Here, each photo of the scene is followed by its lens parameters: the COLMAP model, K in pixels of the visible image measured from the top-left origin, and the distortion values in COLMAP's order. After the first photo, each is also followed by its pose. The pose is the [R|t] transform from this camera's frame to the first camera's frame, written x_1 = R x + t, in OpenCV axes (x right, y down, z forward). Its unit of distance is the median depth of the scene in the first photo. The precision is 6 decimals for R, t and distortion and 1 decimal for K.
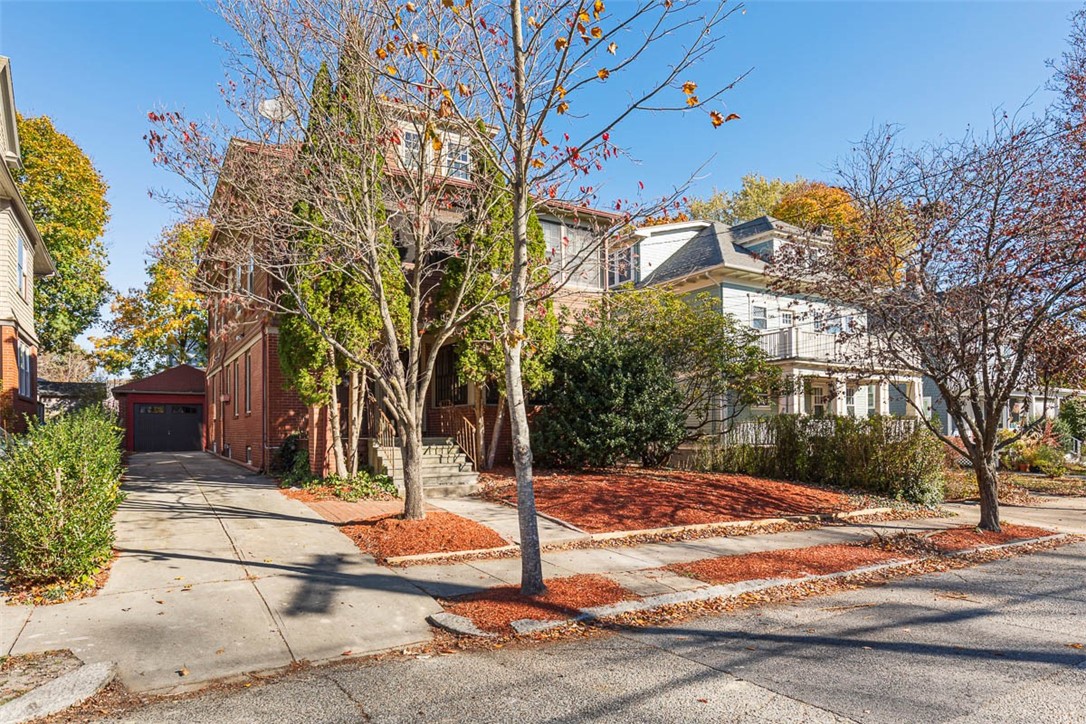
lens RADIAL K [[589.5, 0, 542.1], [0, 589.5, 363.5], [0, 0, 1]] dist [-0.007838, -0.000390]
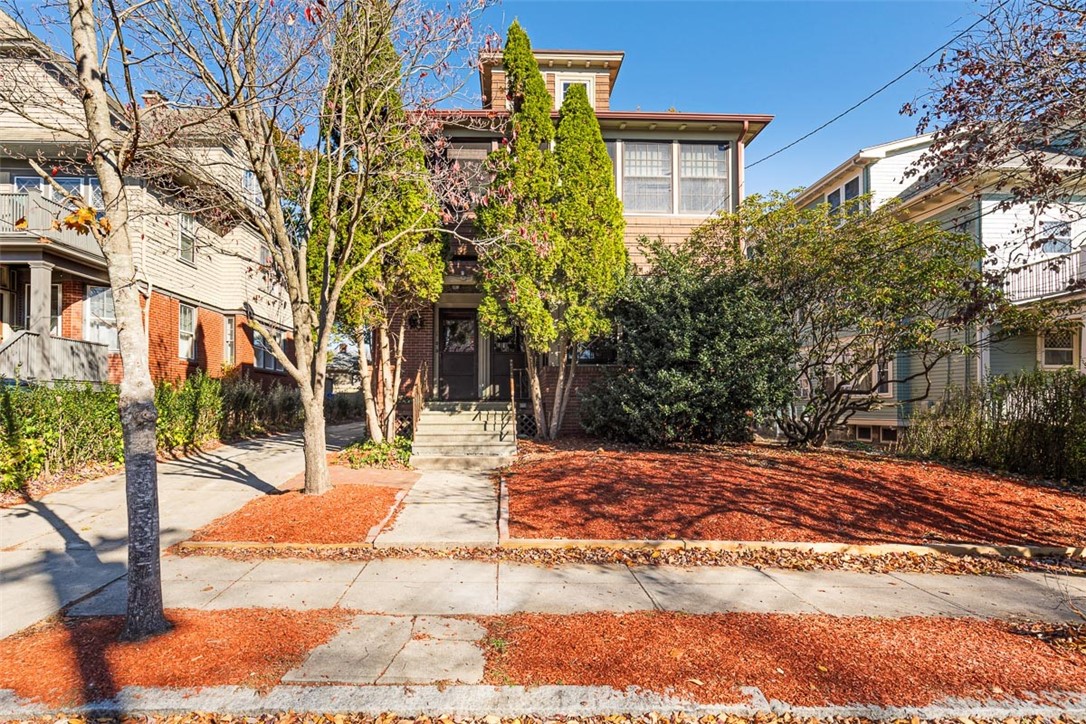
lens RADIAL K [[544.6, 0, 547.3], [0, 544.6, 362.4], [0, 0, 1]] dist [-0.000791, -0.000586]
pose [[0.882654, -0.027617, -0.469211, 0.303301], [0.044926, 0.998659, 0.025734, 0.051781], [0.467871, -0.043794, 0.882711, 0.338815]]
